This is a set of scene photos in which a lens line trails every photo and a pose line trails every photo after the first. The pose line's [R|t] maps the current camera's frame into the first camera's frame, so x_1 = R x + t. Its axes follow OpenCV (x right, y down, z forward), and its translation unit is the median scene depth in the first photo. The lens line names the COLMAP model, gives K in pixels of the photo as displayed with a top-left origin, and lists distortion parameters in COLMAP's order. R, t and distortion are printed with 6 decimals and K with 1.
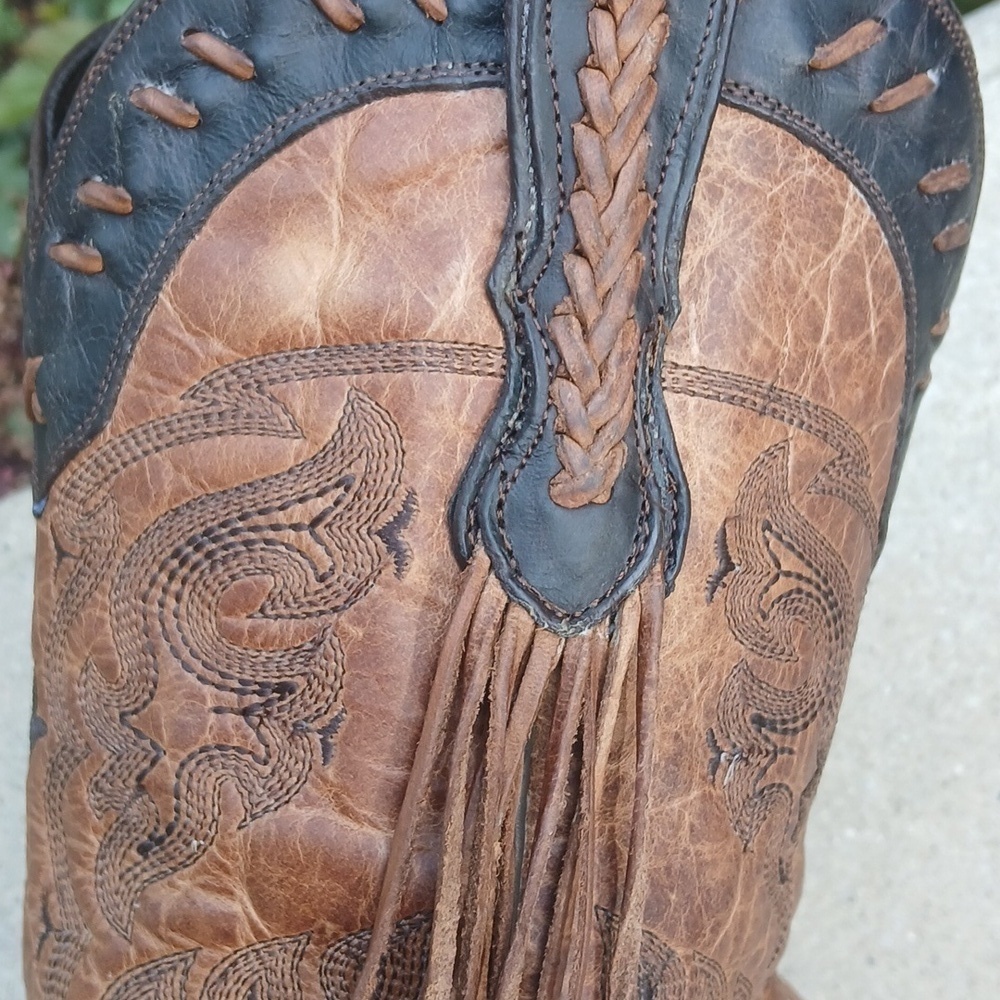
lens RADIAL K [[1715.4, 0, 503.3], [0, 1715.4, 518.9], [0, 0, 1]] dist [0.114070, 0.000000]
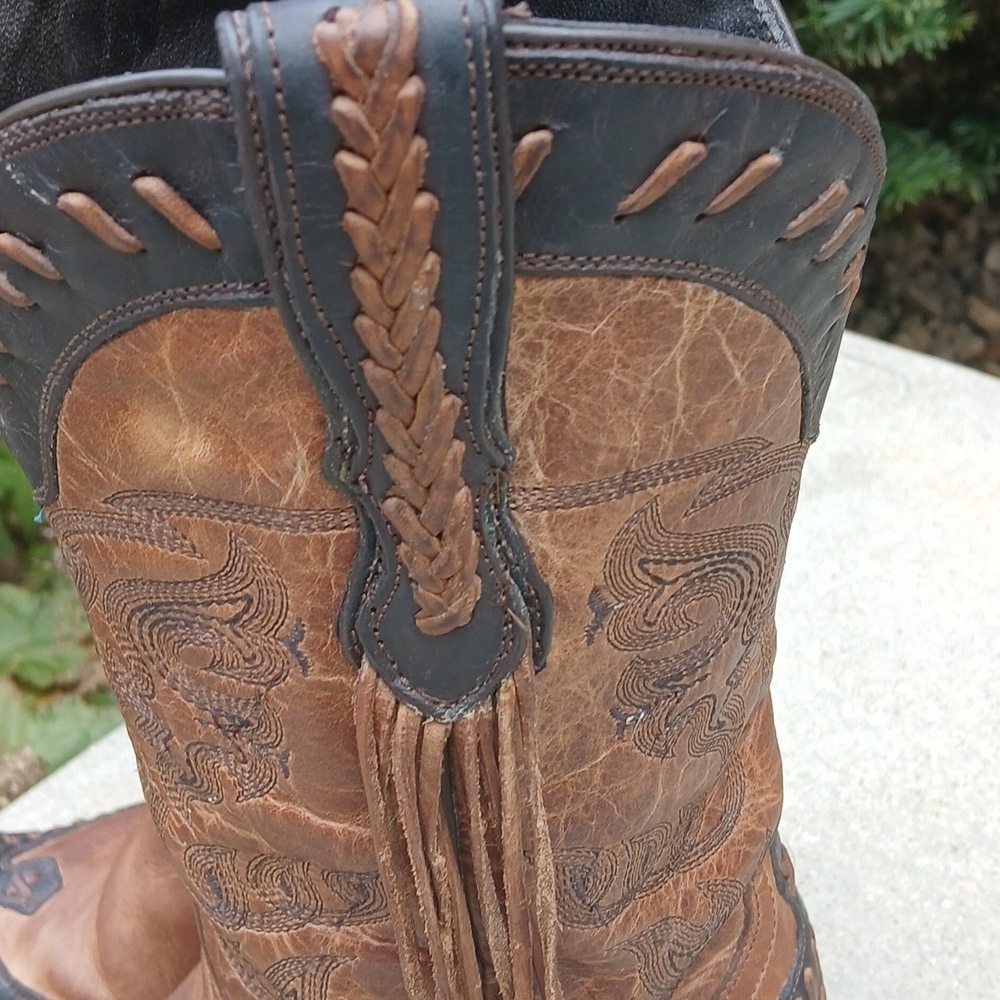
lens RADIAL K [[1715.4, 0, 516.3], [0, 1715.4, 508.8], [0, 0, 1]] dist [0.114070, 0.000000]
pose [[0.974587, -0.026925, -0.222385, 0.329864], [0.154054, 0.801277, 0.578120, -0.686715], [0.162626, -0.597688, 0.785062, 0.173106]]
